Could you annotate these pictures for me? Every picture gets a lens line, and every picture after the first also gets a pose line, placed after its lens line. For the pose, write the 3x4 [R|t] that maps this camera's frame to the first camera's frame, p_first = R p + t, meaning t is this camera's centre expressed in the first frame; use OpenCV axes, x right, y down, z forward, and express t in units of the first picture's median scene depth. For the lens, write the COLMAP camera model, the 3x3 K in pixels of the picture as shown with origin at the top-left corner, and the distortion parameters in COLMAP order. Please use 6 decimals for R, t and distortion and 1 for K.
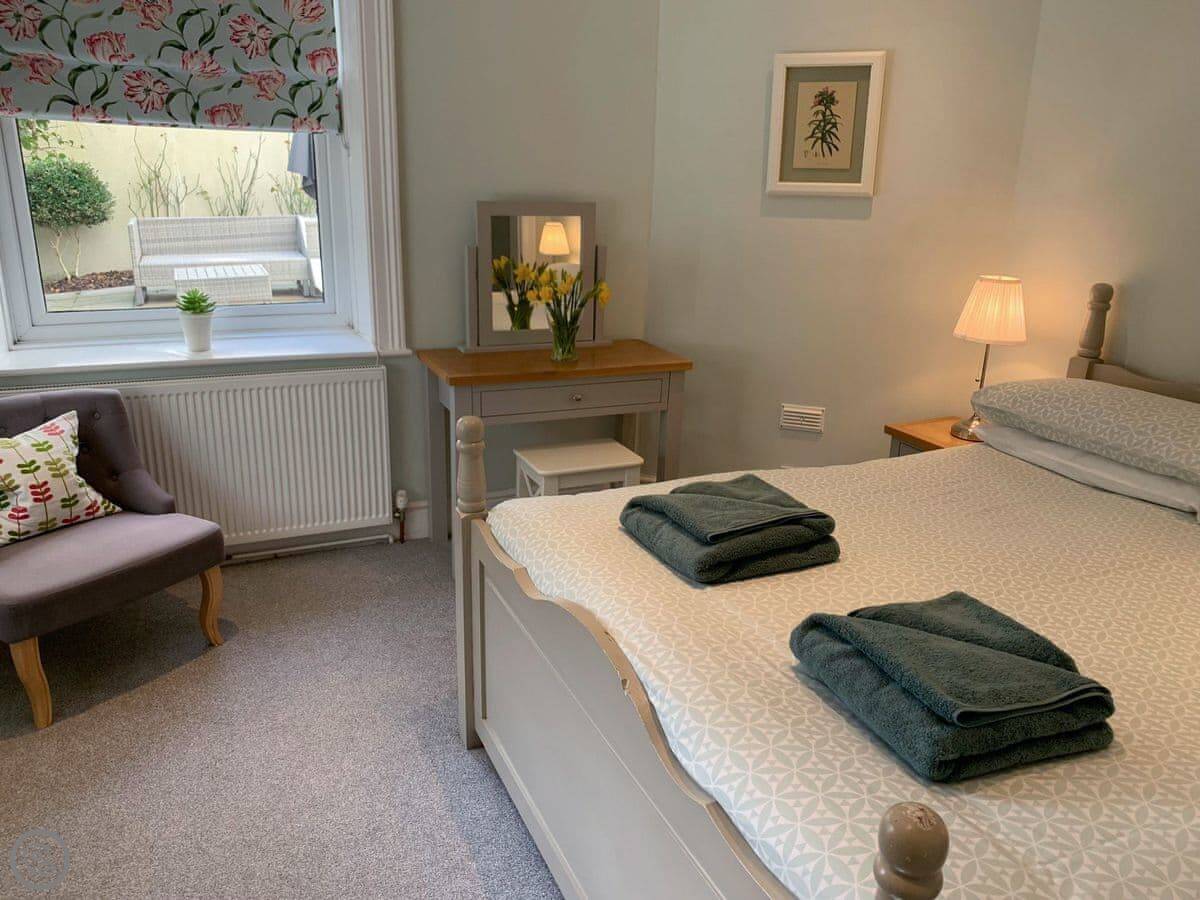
lens RADIAL K [[924.5, 0, 589.1], [0, 924.5, 446.4], [0, 0, 1]] dist [0.046506, -0.064319]
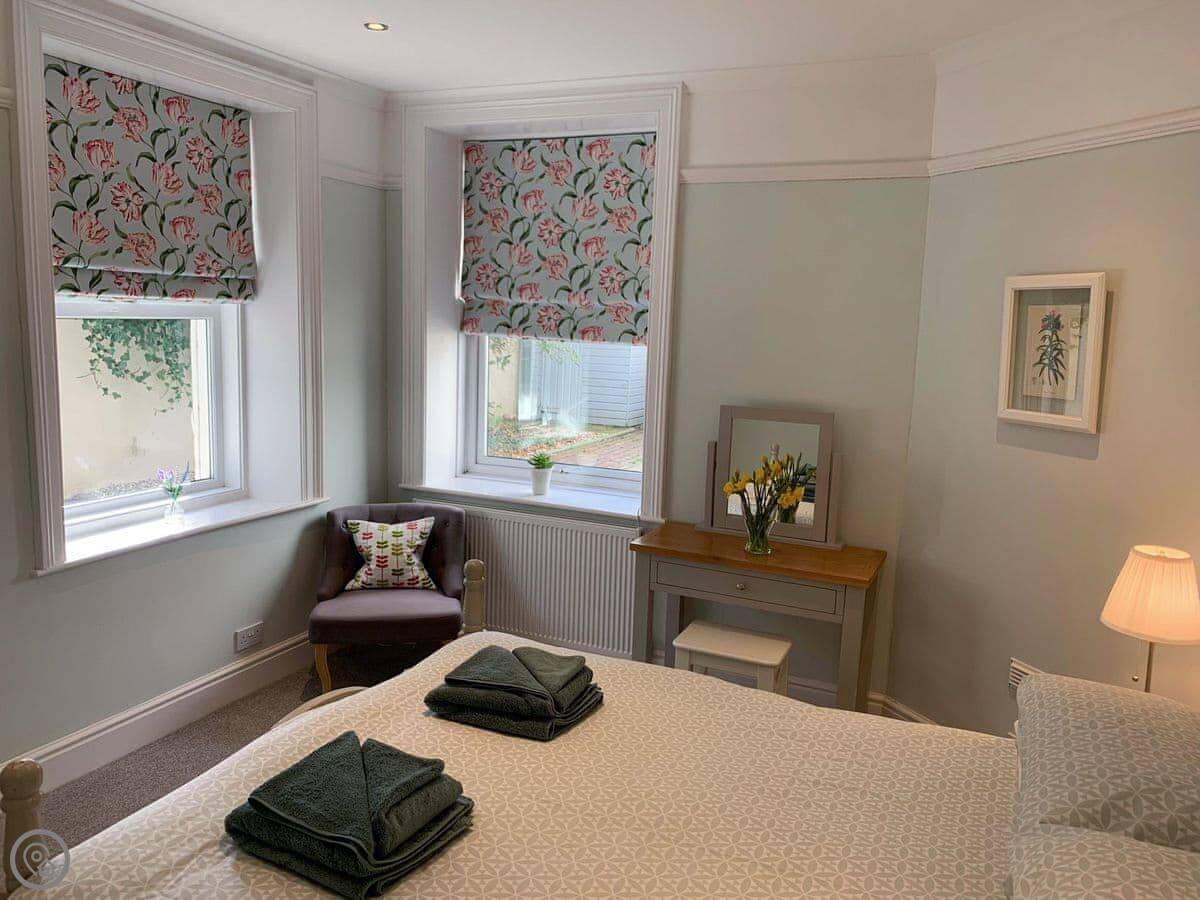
lens RADIAL K [[924.5, 0, 582.1], [0, 924.5, 412.7], [0, 0, 1]] dist [0.046506, -0.064319]
pose [[0.643733, 0.078446, -0.761218, 0.780666], [-0.238505, 0.965752, -0.102171, -0.110408], [0.727133, 0.247325, 0.640396, 0.146436]]
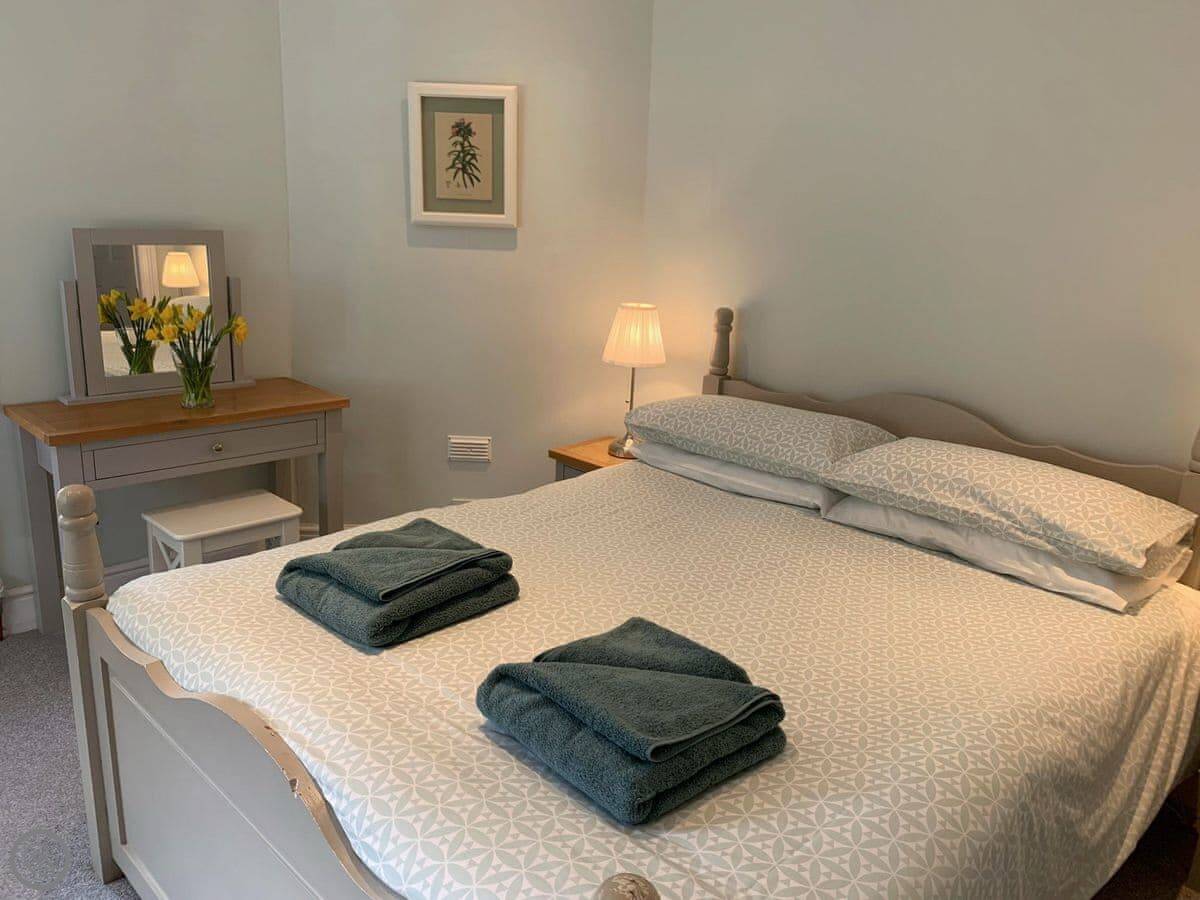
lens RADIAL K [[924.5, 0, 599.9], [0, 924.5, 438.3], [0, 0, 1]] dist [0.046506, -0.064319]
pose [[0.929934, -0.074927, 0.360013, 0.008455], [0.088638, 0.995827, -0.021701, -0.010666], [-0.356885, 0.052092, 0.932695, 0.040596]]
